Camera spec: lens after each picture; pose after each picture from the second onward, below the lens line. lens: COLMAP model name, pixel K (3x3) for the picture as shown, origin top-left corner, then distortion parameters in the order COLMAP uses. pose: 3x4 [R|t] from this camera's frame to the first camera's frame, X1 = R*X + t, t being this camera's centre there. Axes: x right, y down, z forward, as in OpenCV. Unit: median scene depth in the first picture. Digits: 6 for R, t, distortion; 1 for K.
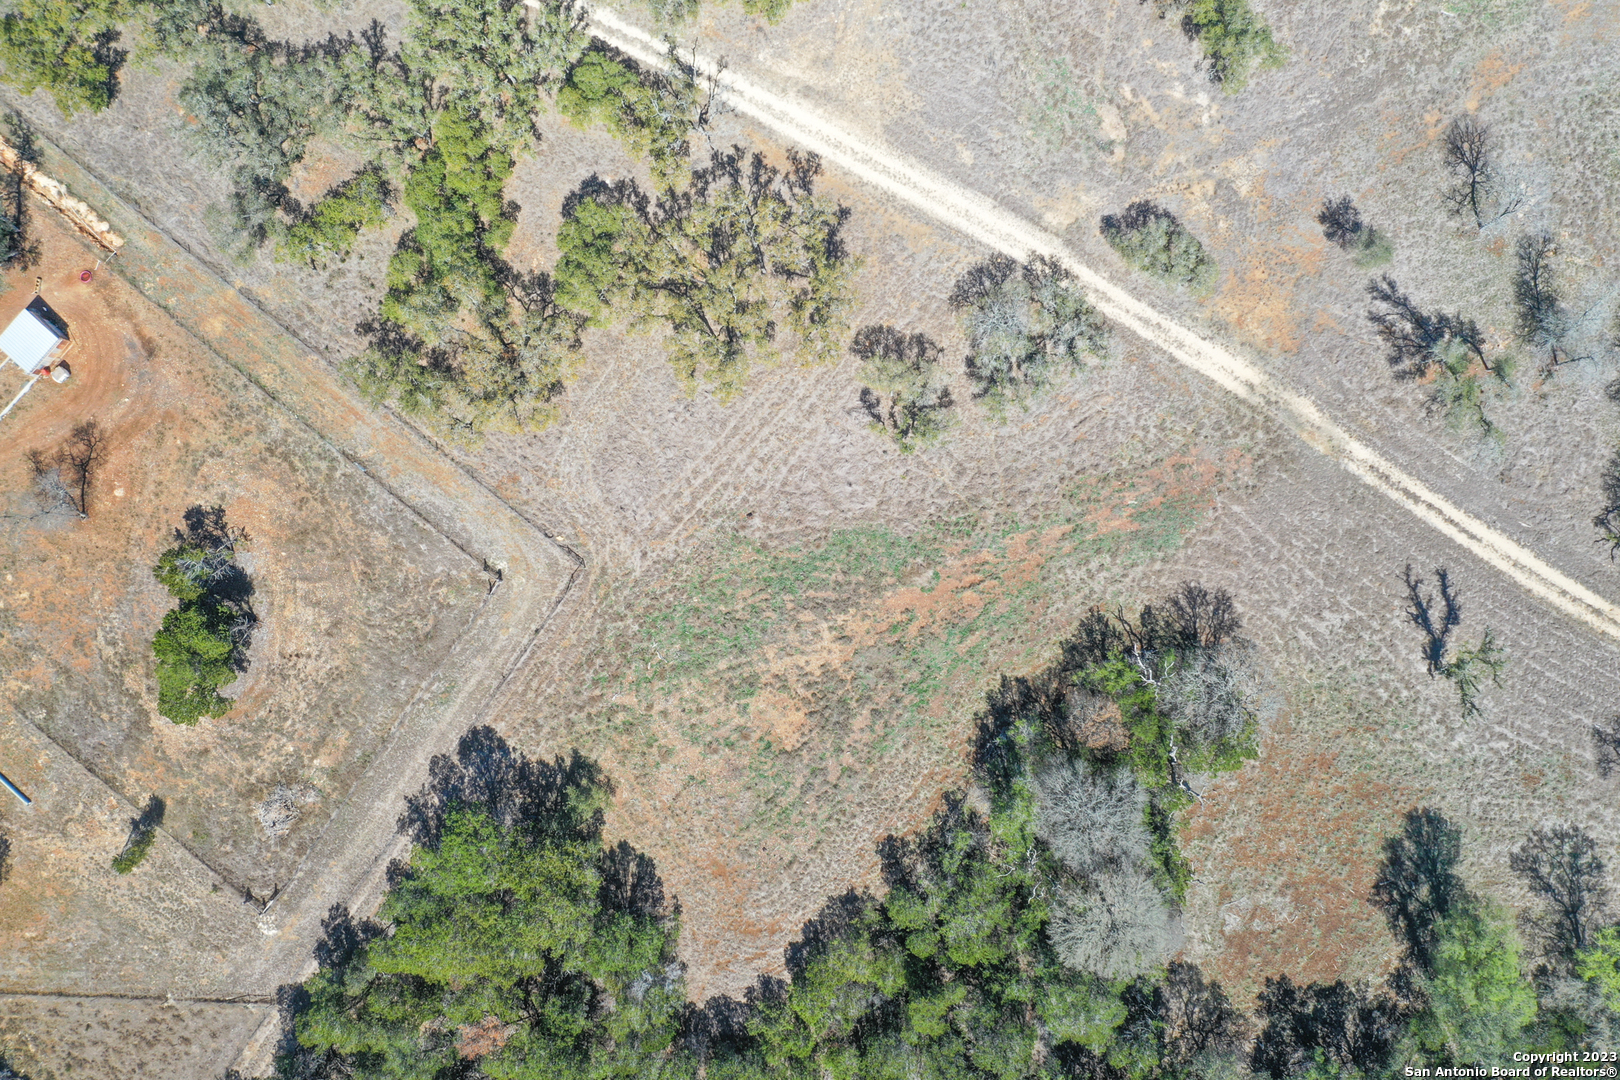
lens RADIAL K [[1270.1, 0, 808.8], [0, 1270.1, 540.4], [0, 0, 1]] dist [-0.014839, 0.006841]
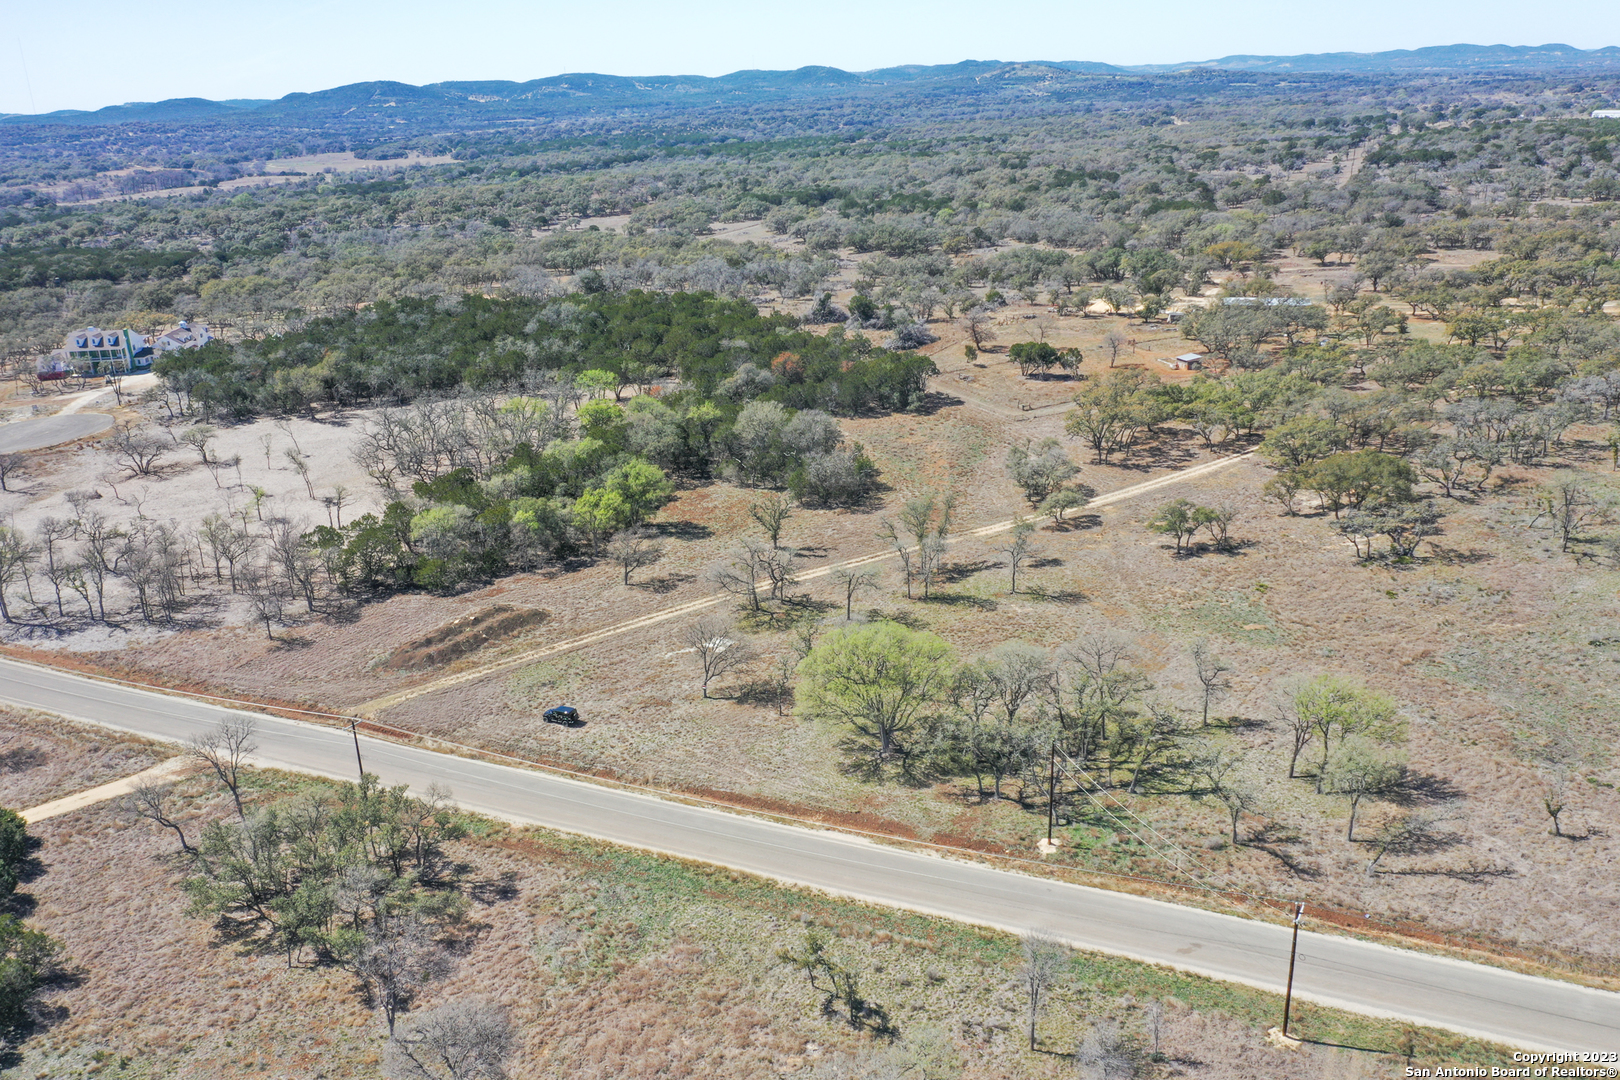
lens RADIAL K [[1270.1, 0, 802.4], [0, 1270.1, 546.4], [0, 0, 1]] dist [-0.014839, 0.006841]
pose [[-0.490309, 0.382367, -0.783194, 1.777666], [-0.866519, -0.117463, 0.485126, -0.739616], [0.093500, 0.916514, 0.388922, 0.335886]]
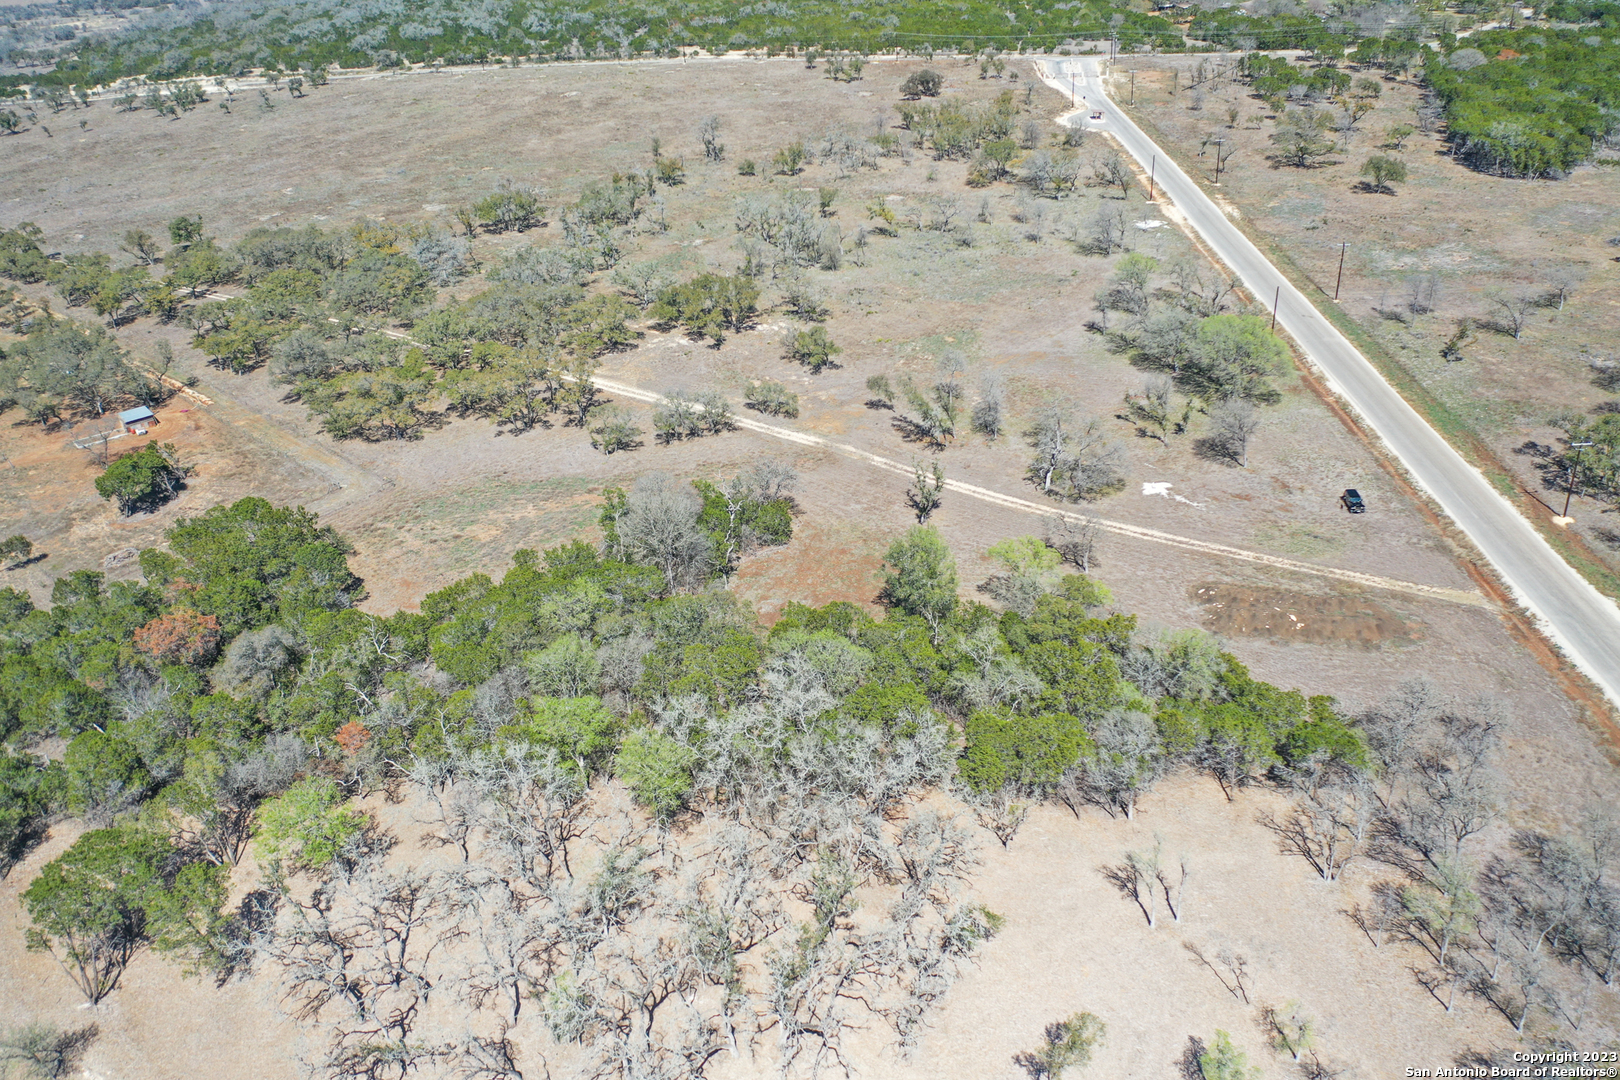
lens RADIAL K [[1270.1, 0, 802.8], [0, 1270.1, 541.2], [0, 0, 1]] dist [-0.014839, 0.006841]
pose [[0.994255, 0.056063, -0.091177, 0.487088], [-0.106942, 0.485084, -0.867903, 1.398560], [-0.004429, 0.872668, 0.488293, 0.288594]]
